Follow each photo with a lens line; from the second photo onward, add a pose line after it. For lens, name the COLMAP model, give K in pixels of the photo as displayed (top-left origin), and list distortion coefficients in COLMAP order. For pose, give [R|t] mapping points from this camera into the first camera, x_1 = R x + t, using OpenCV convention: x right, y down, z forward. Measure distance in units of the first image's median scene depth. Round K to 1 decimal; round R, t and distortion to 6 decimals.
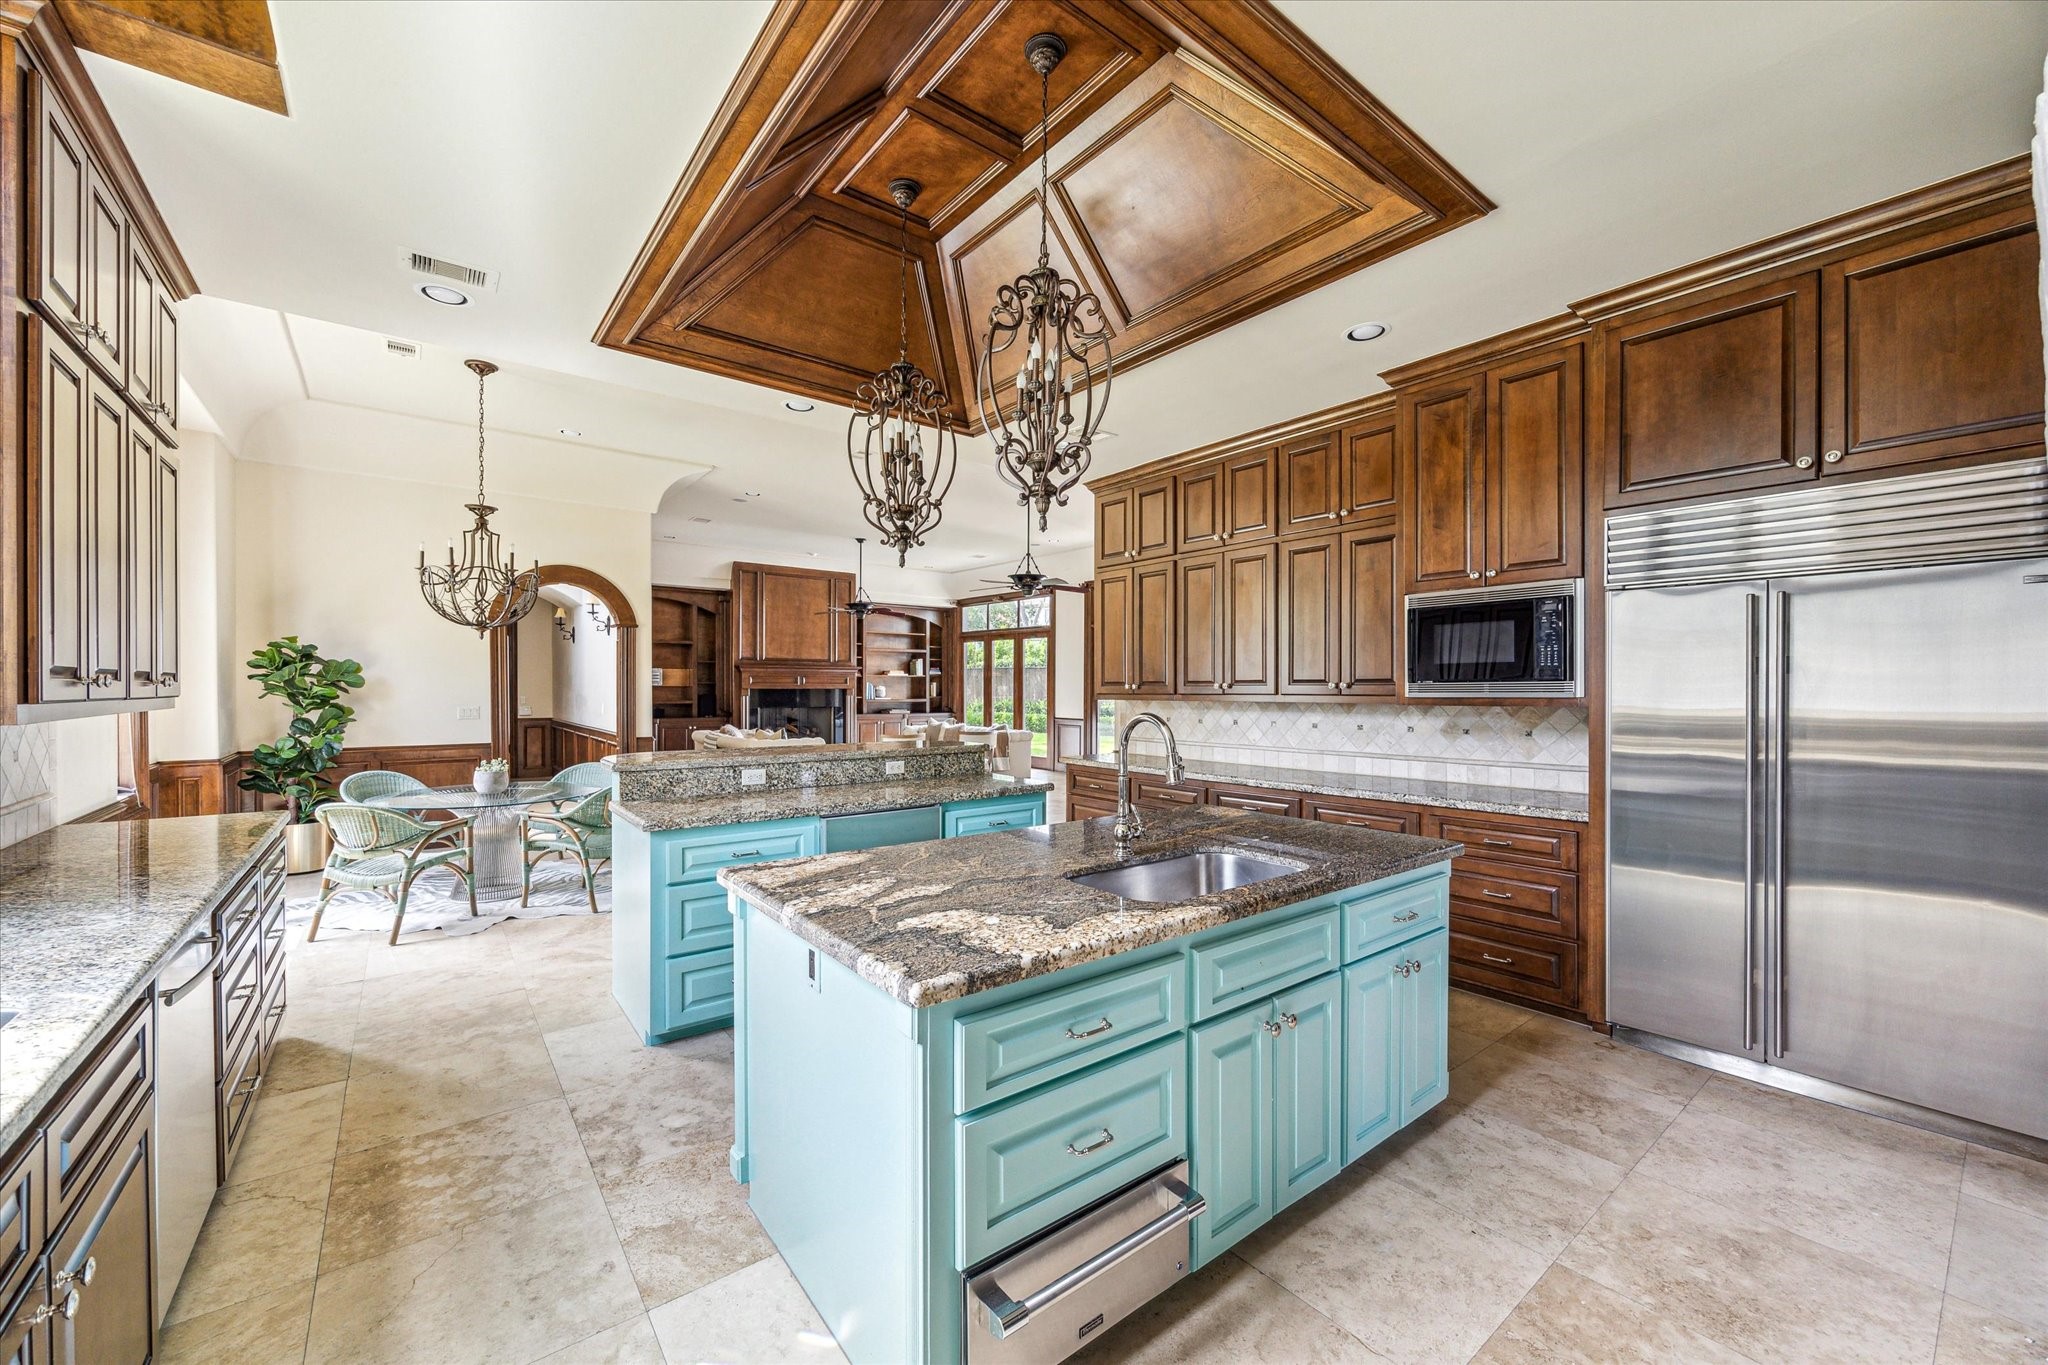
lens RADIAL K [[793.2, 0, 1018.3], [0, 793.2, 691.9], [0, 0, 1]] dist [-0.007104, 0.000302]
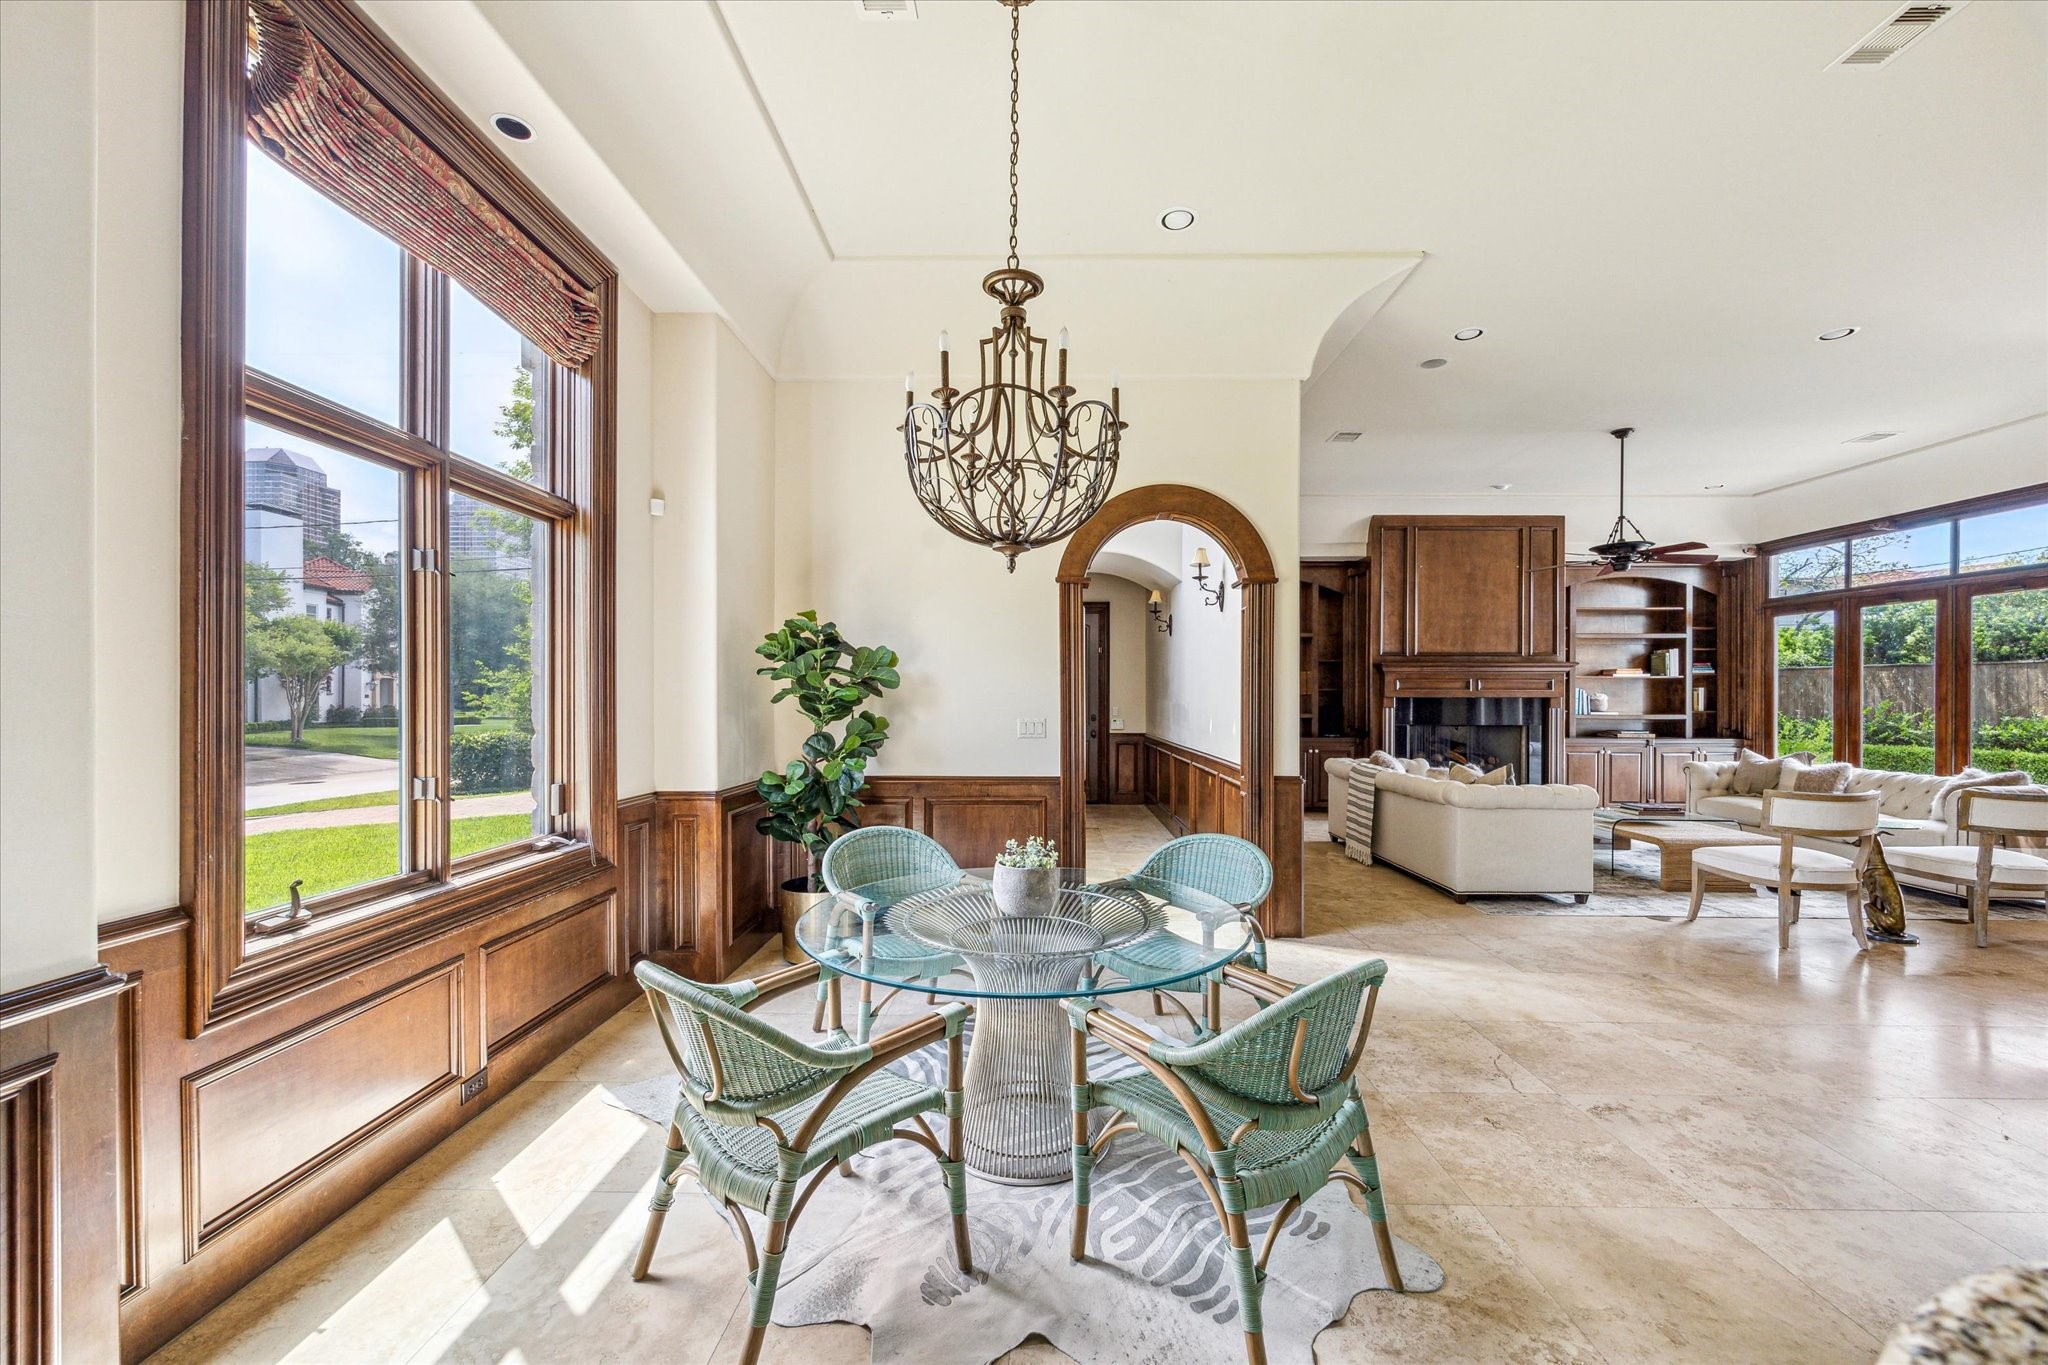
lens RADIAL K [[793.2, 0, 1024.4], [0, 793.2, 703.3], [0, 0, 1]] dist [-0.007104, 0.000302]
pose [[0.775793, -0.001381, -0.630986, -0.152587], [-0.001958, 0.999988, -0.004596, 0.004789], [0.630984, 0.004801, 0.775781, 0.257743]]
